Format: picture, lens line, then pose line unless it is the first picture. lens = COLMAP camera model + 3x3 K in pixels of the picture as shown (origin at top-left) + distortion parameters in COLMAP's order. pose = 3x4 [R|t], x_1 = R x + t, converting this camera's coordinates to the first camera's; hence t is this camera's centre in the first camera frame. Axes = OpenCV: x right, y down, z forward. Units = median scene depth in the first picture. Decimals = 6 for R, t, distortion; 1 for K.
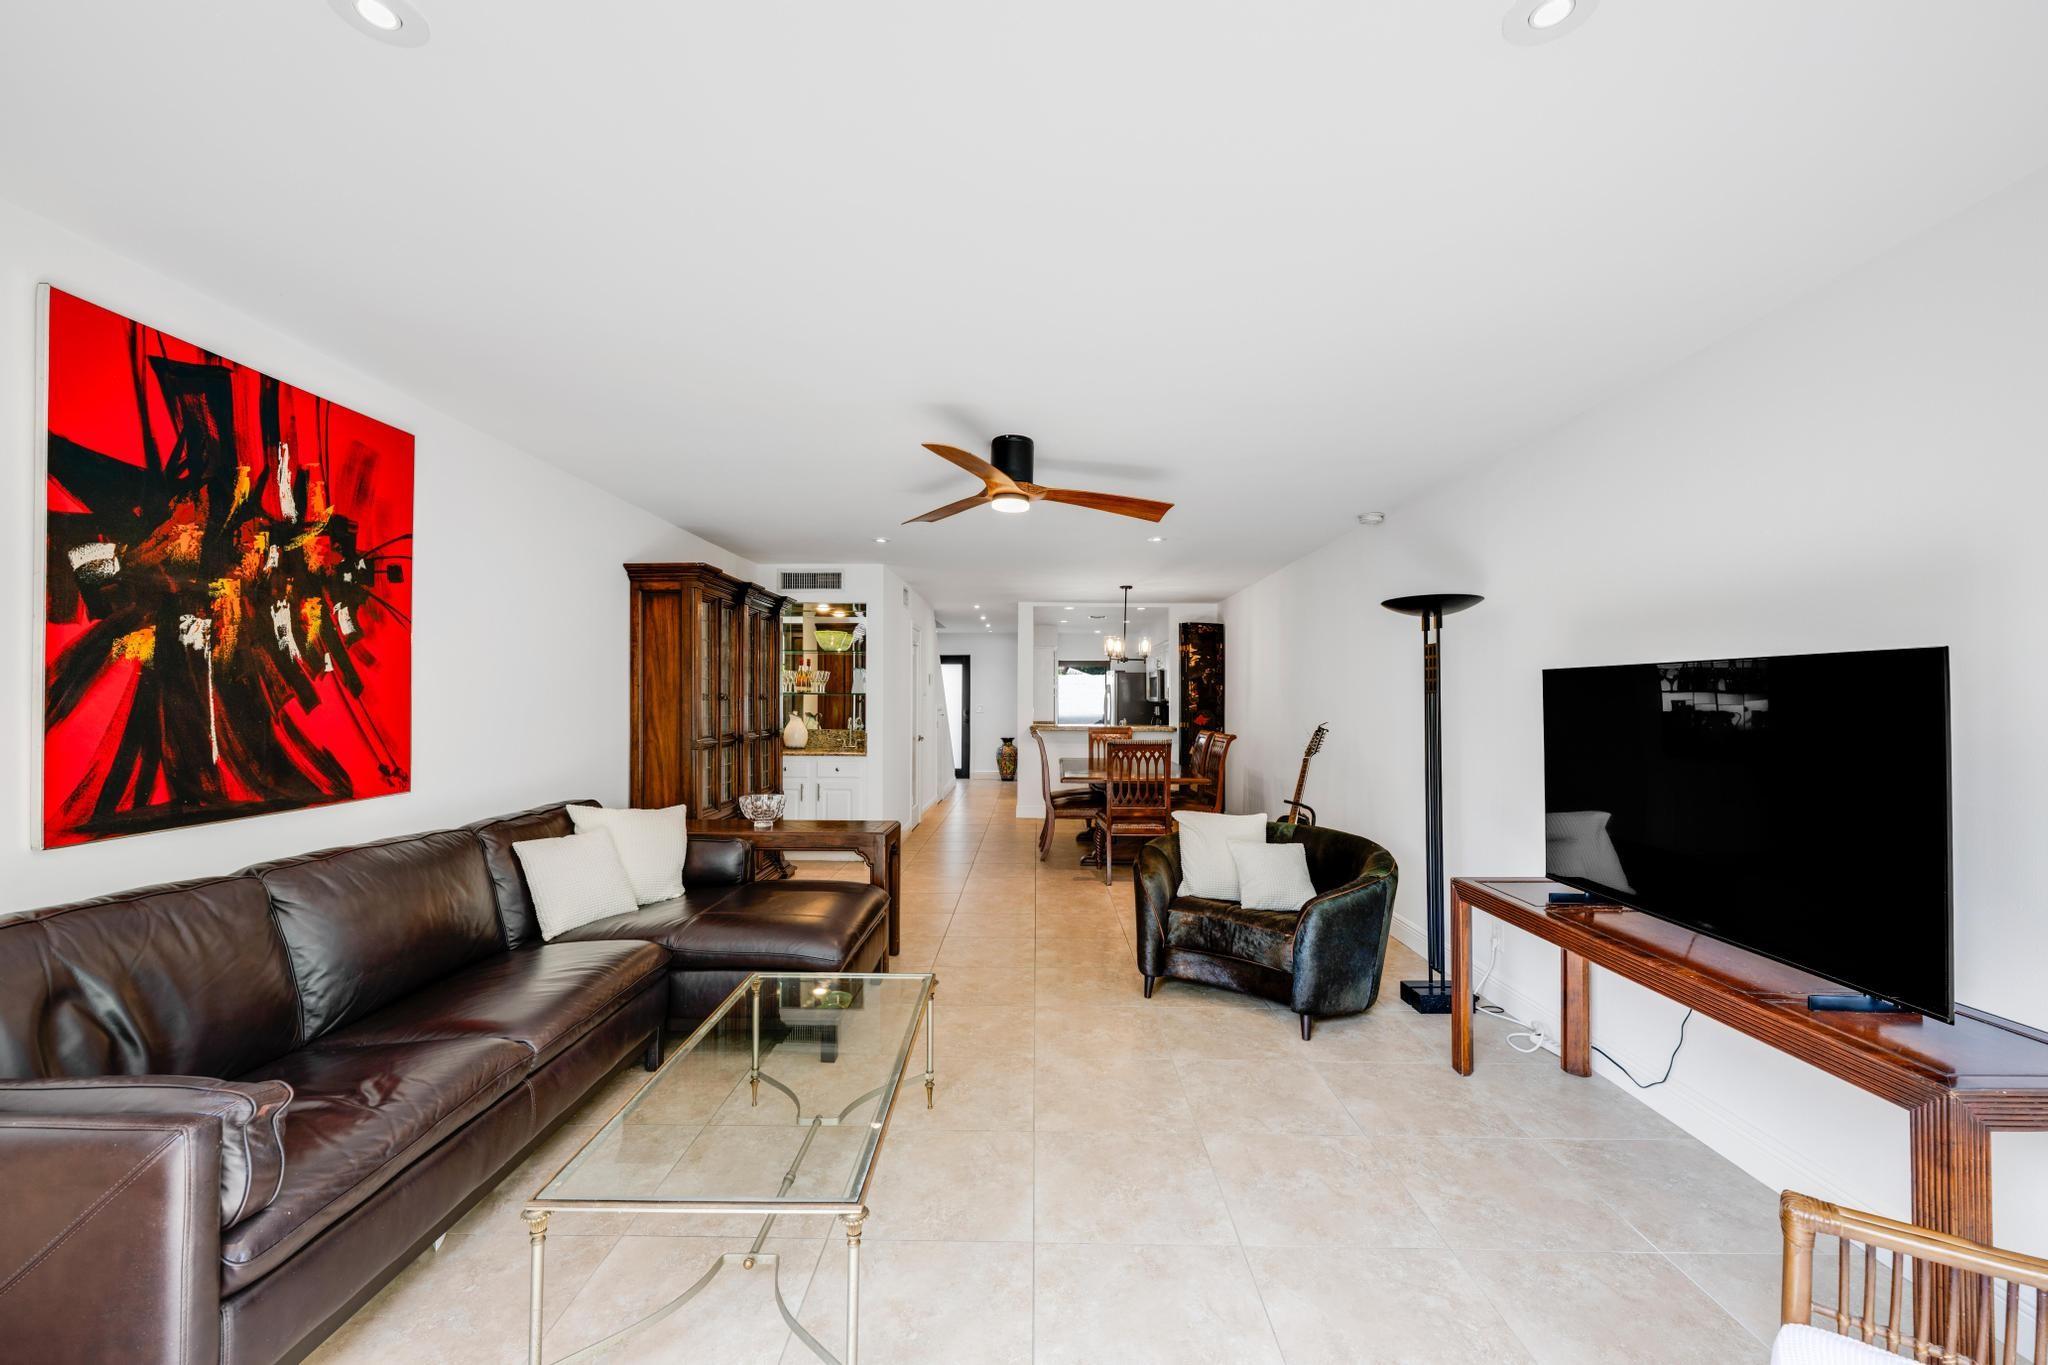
lens RADIAL K [[812.3, 0, 1028.9], [0, 812.3, 685.2], [0, 0, 1]] dist [-0.003231, 0.000973]
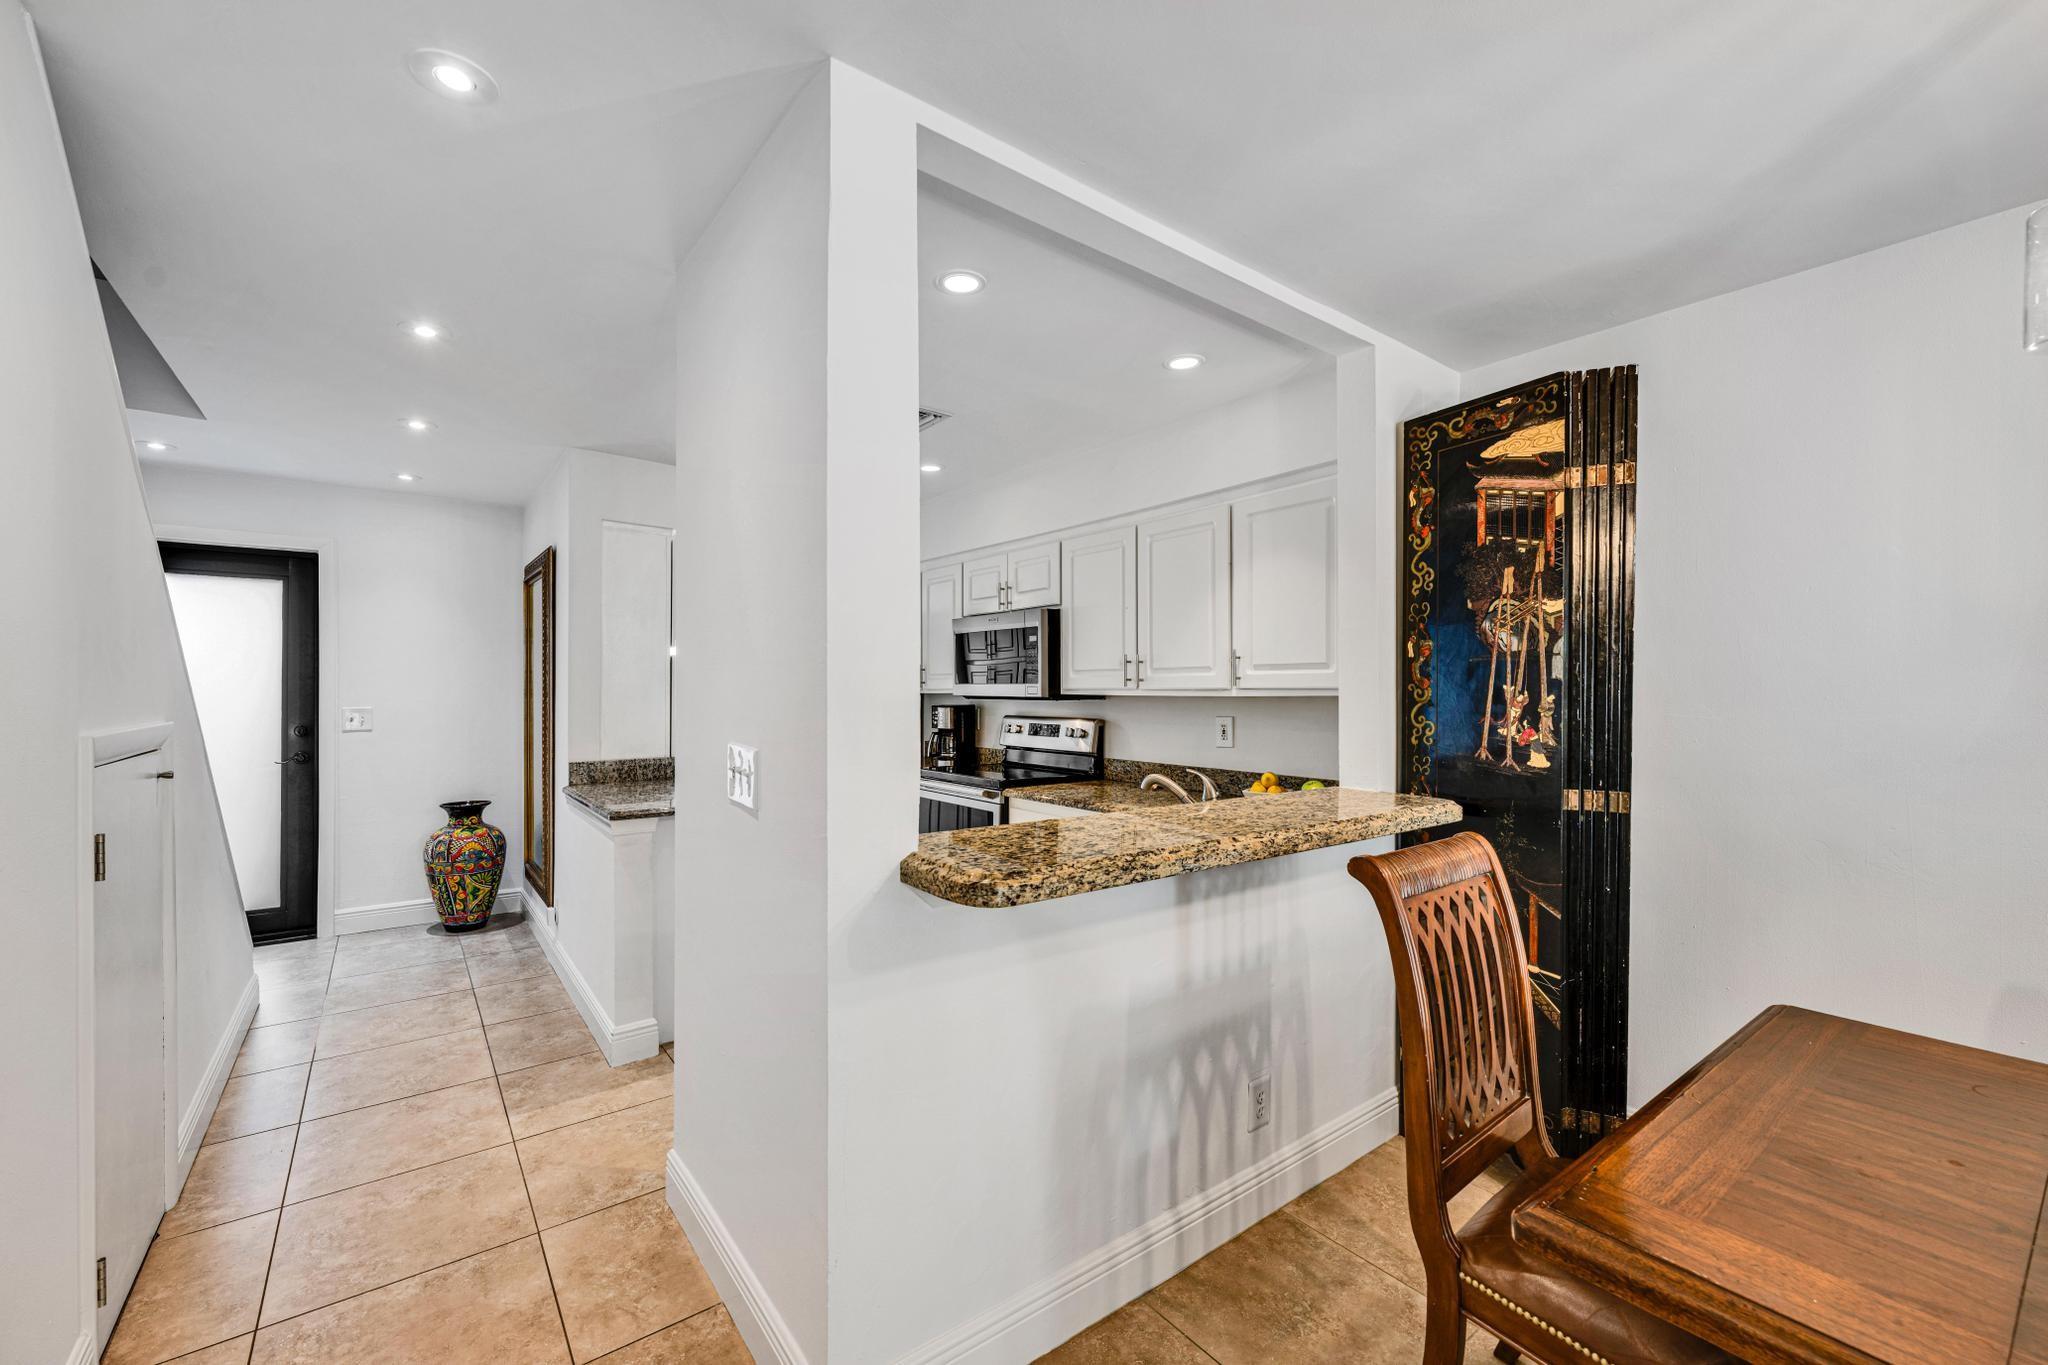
lens RADIAL K [[812.3, 0, 1043.2], [0, 812.3, 679.4], [0, 0, 1]] dist [-0.003231, 0.000973]
pose [[0.775097, 0.003481, 0.631833, -0.057462], [-0.008116, 0.999957, 0.004447, 0.009599], [-0.631790, -0.008575, 0.775092, 0.620498]]
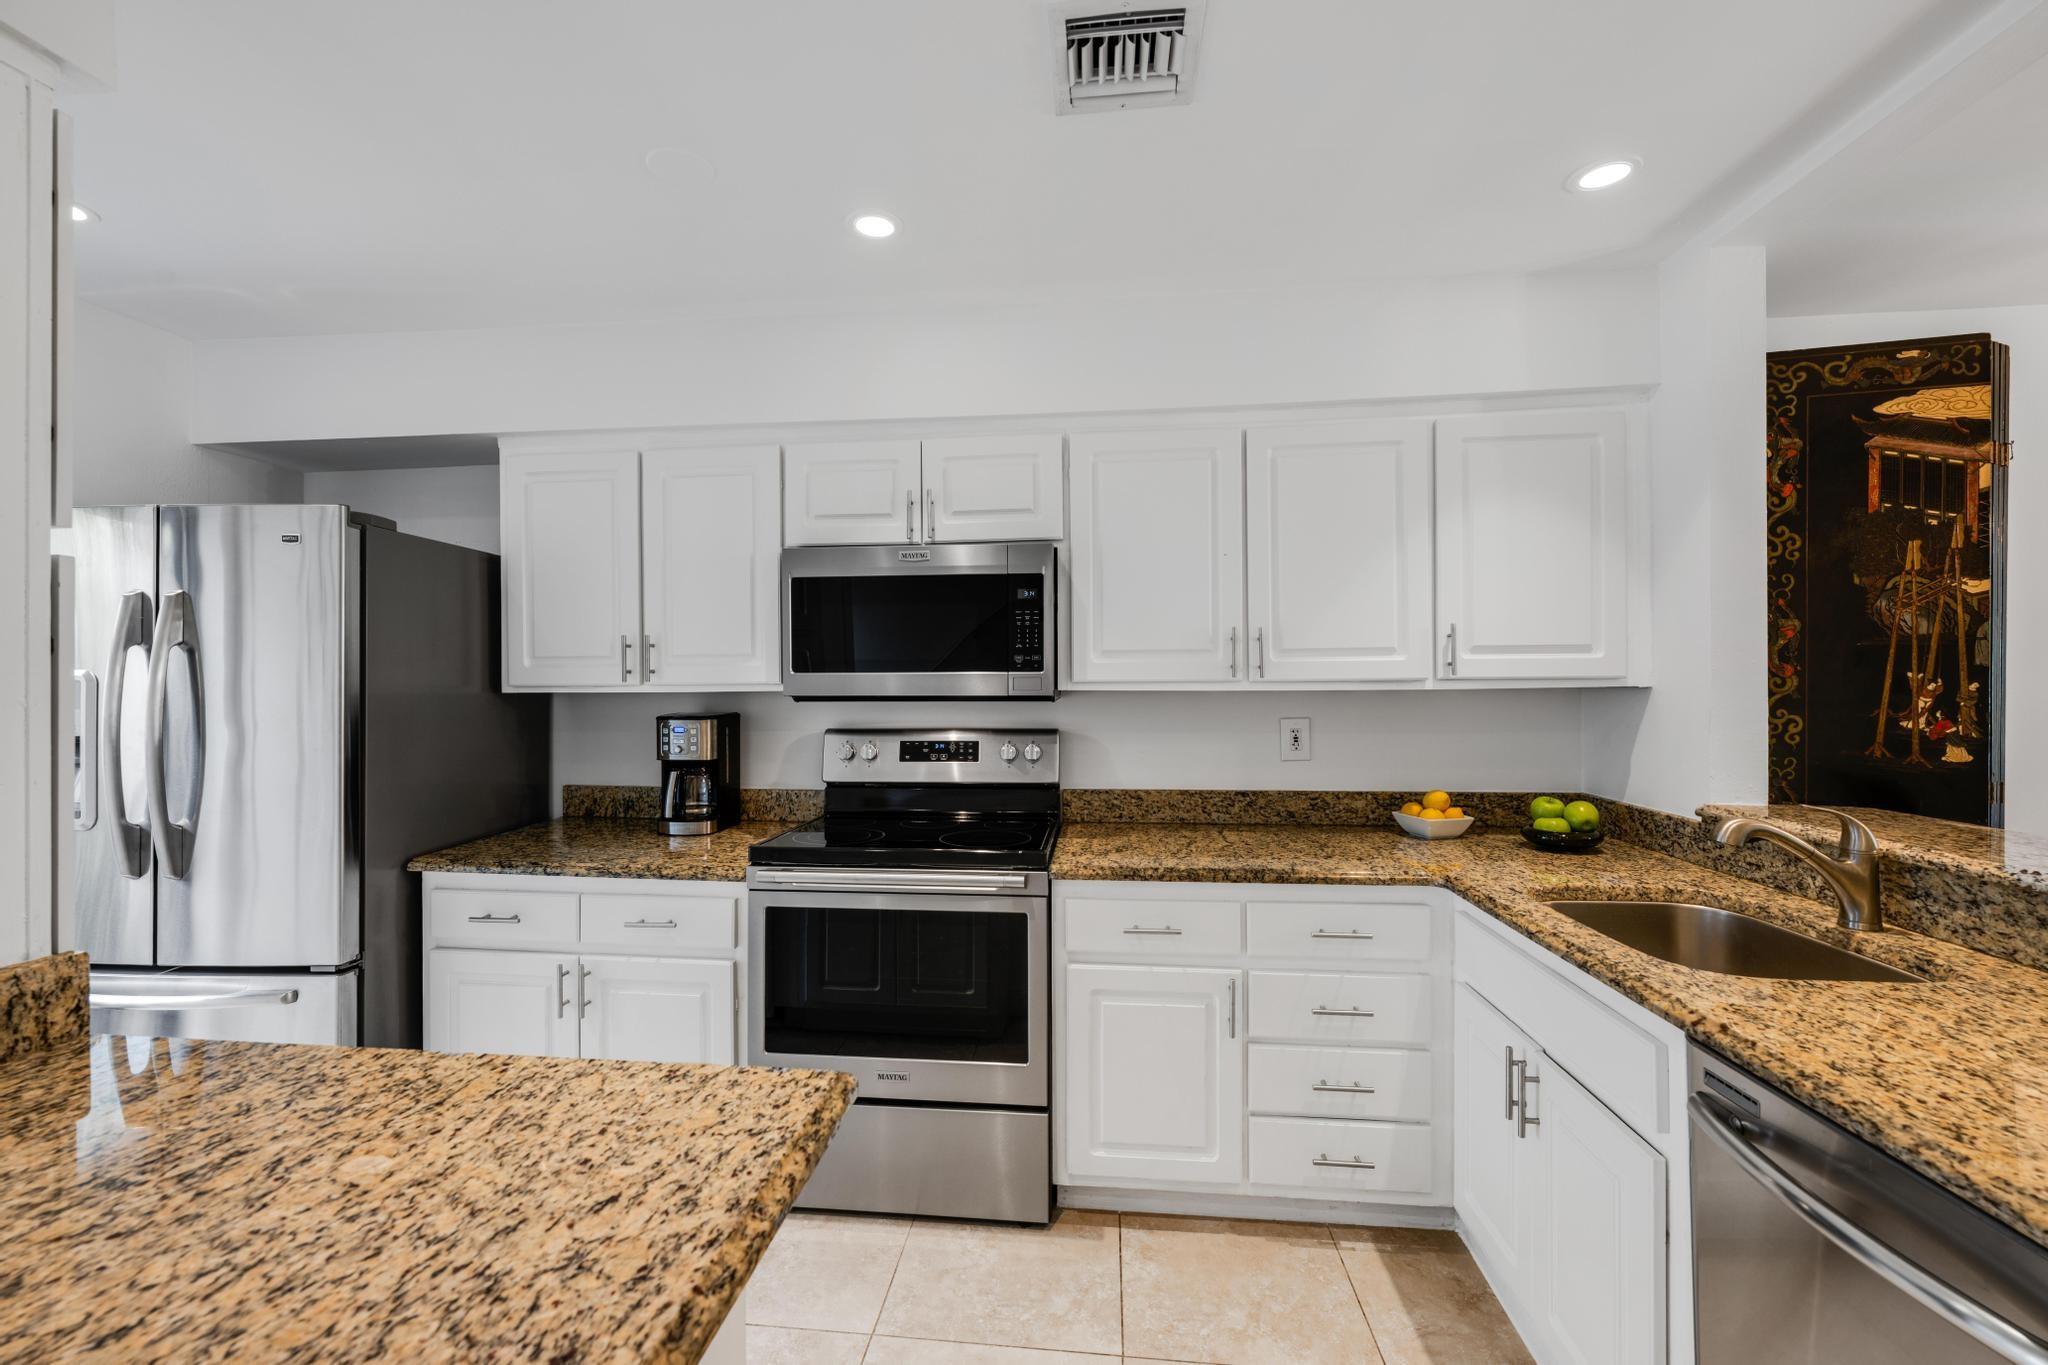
lens RADIAL K [[812.3, 0, 1011.6], [0, 812.3, 682.2], [0, 0, 1]] dist [-0.003231, 0.000973]
pose [[0.095759, -0.002922, 0.995400, -0.041288], [-0.011198, 0.999929, 0.004013, 0.014023], [-0.995342, -0.011530, 0.095720, 0.849960]]
